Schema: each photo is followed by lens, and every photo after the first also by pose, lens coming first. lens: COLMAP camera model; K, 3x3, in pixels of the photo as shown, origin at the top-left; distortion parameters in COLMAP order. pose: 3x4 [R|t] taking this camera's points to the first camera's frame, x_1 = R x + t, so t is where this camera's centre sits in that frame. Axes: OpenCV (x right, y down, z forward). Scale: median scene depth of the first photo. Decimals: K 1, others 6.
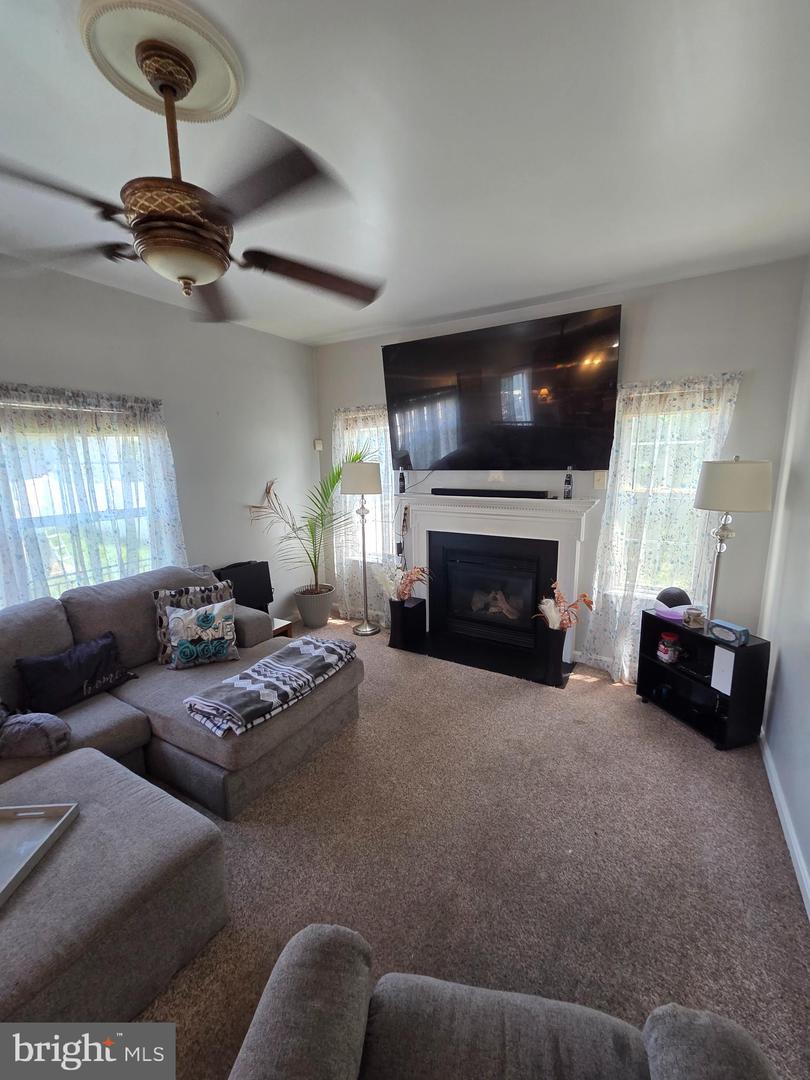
lens RADIAL K [[442.6, 0, 411.4], [0, 442.6, 540.9], [0, 0, 1]] dist [0.003915, -0.000254]
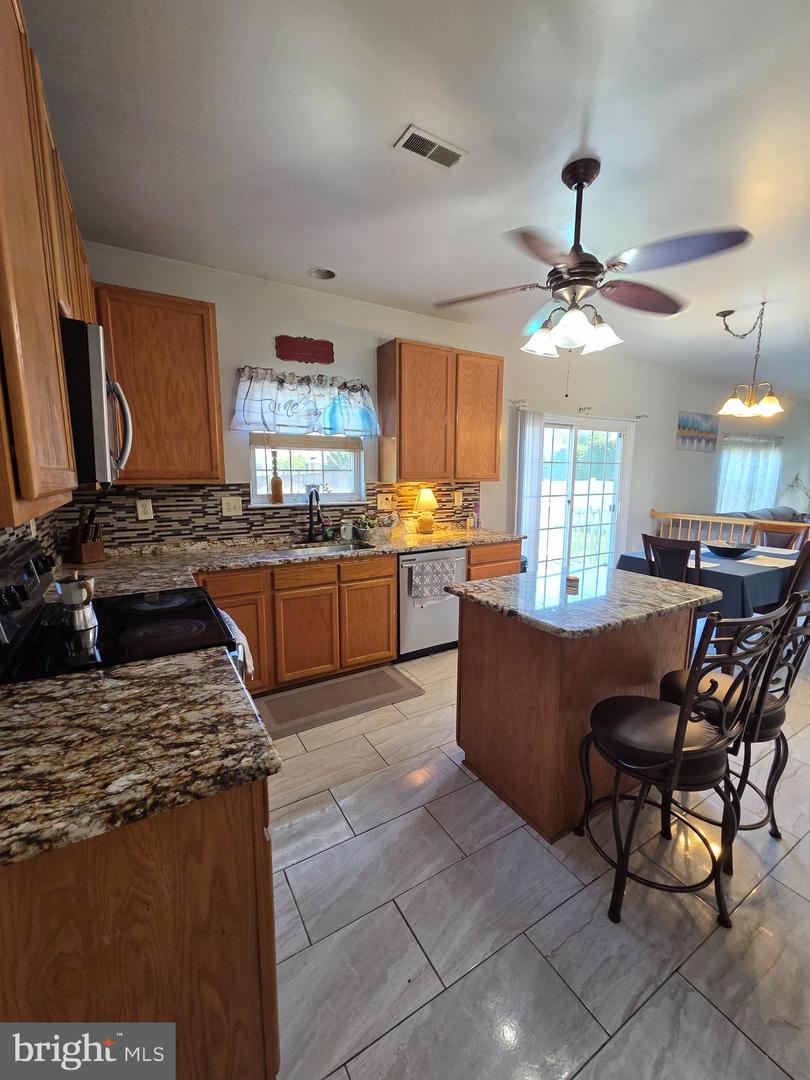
lens RADIAL K [[442.6, 0, 411.6], [0, 442.6, 539.6], [0, 0, 1]] dist [0.003915, -0.000254]
pose [[0.884069, 0.082638, -0.459992, -1.214253], [-0.095566, 0.995411, -0.004843, 0.443864], [0.457481, 0.048241, 0.887910, -2.039399]]
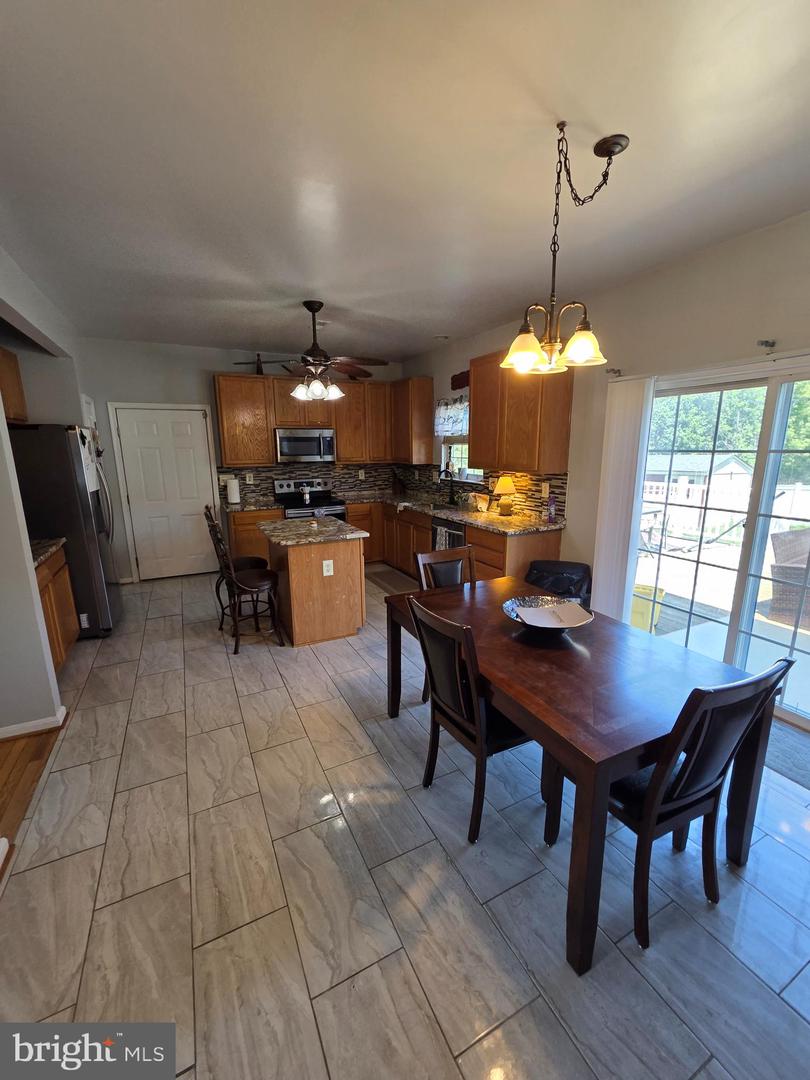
lens RADIAL K [[442.6, 0, 410.5], [0, 442.6, 544.4], [0, 0, 1]] dist [0.003915, -0.000254]
pose [[-0.529404, 0.199212, -0.824649, -0.375043], [-0.140572, 0.938004, 0.316839, 0.087363], [0.836642, 0.283659, -0.468580, -0.443767]]
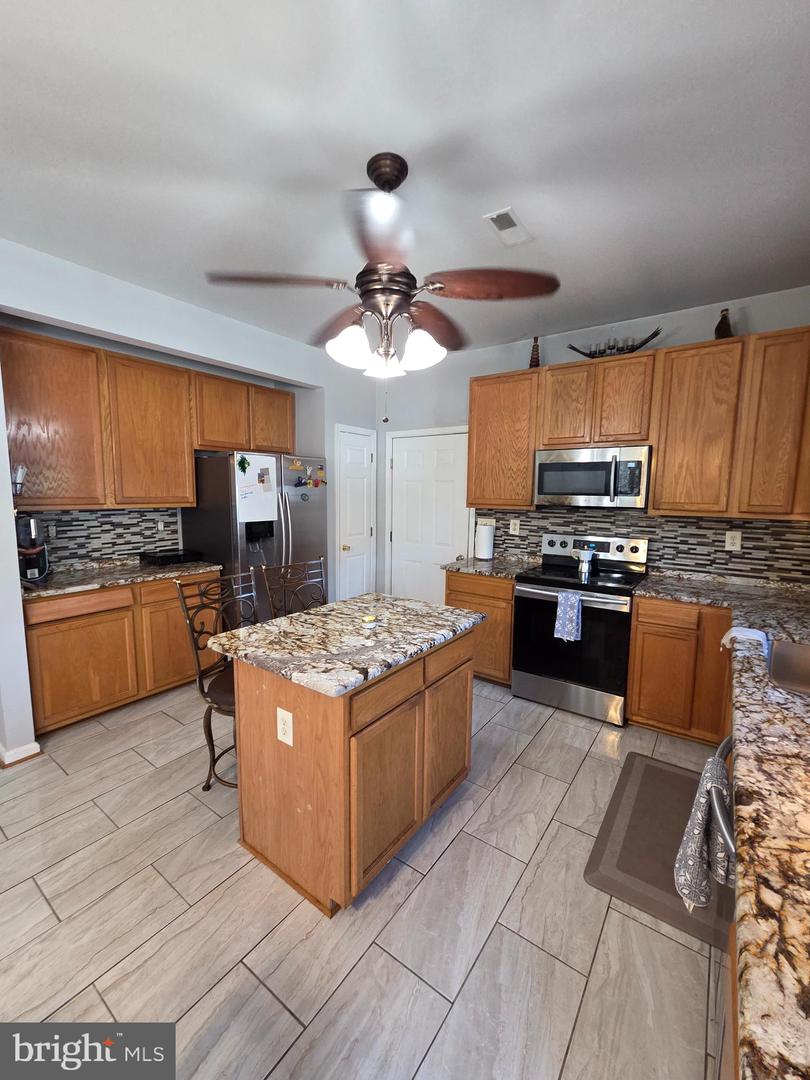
lens RADIAL K [[442.6, 0, 411.6], [0, 442.6, 539.7], [0, 0, 1]] dist [0.003915, -0.000254]
pose [[-0.996687, -0.011942, 0.080456, -1.417597], [0.011894, 0.957132, 0.289406, 0.181736], [-0.080463, 0.289404, -0.953819, -0.731417]]
